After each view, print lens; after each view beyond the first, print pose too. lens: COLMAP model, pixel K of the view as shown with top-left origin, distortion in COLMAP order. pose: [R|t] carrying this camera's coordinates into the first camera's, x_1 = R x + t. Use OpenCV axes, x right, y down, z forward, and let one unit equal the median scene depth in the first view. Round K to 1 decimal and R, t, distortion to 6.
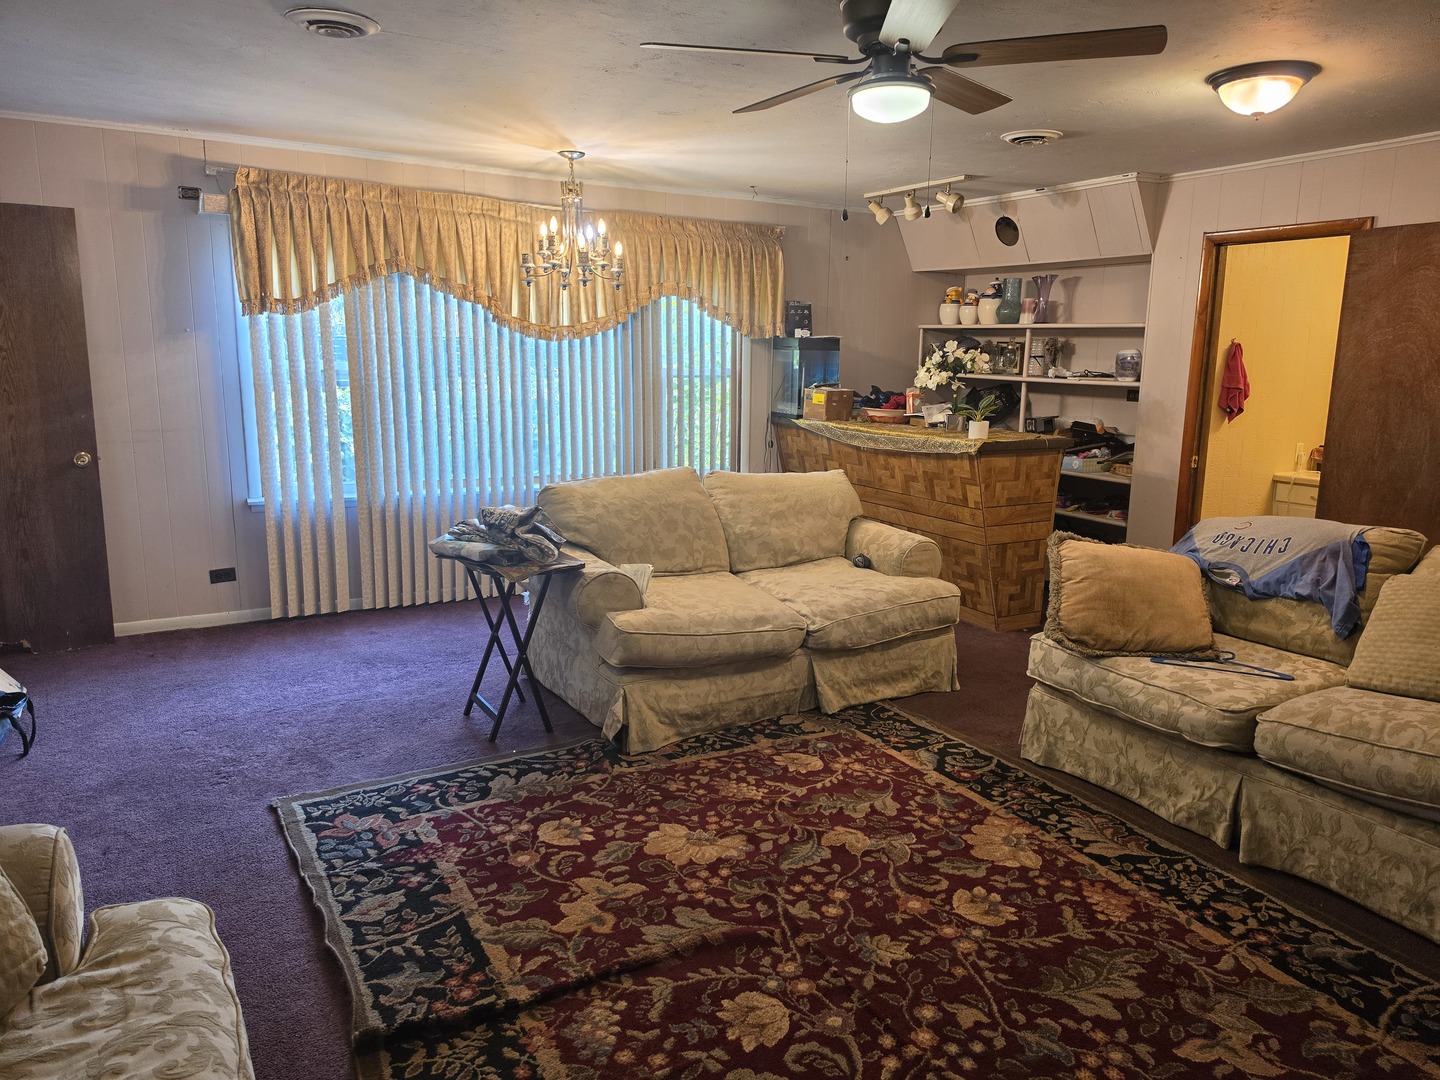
lens RADIAL K [[1014.5, 0, 725.6], [0, 1014.5, 548.4], [0, 0, 1]] dist [0.092871, -0.120772]
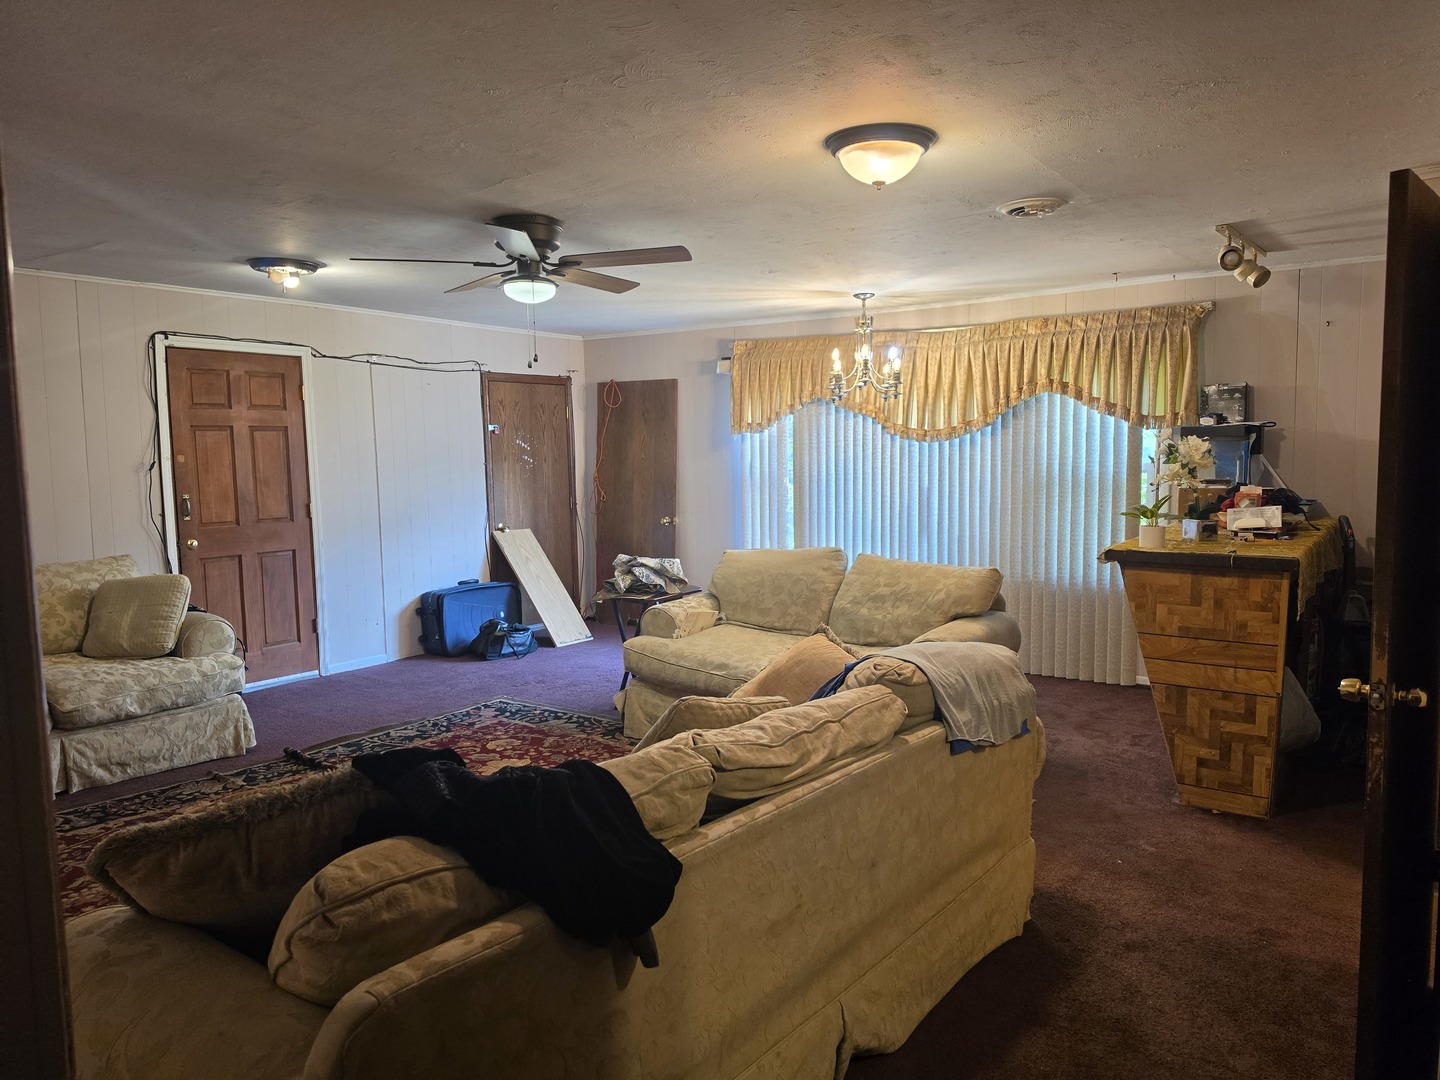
lens RADIAL K [[1014.5, 0, 725.6], [0, 1014.5, 548.4], [0, 0, 1]] dist [0.092871, -0.120772]
pose [[0.384364, 0.065762, -0.920836, 1.358011], [-0.161426, 0.986880, 0.003098, -0.086477], [0.908959, 0.147456, 0.389937, 0.597736]]
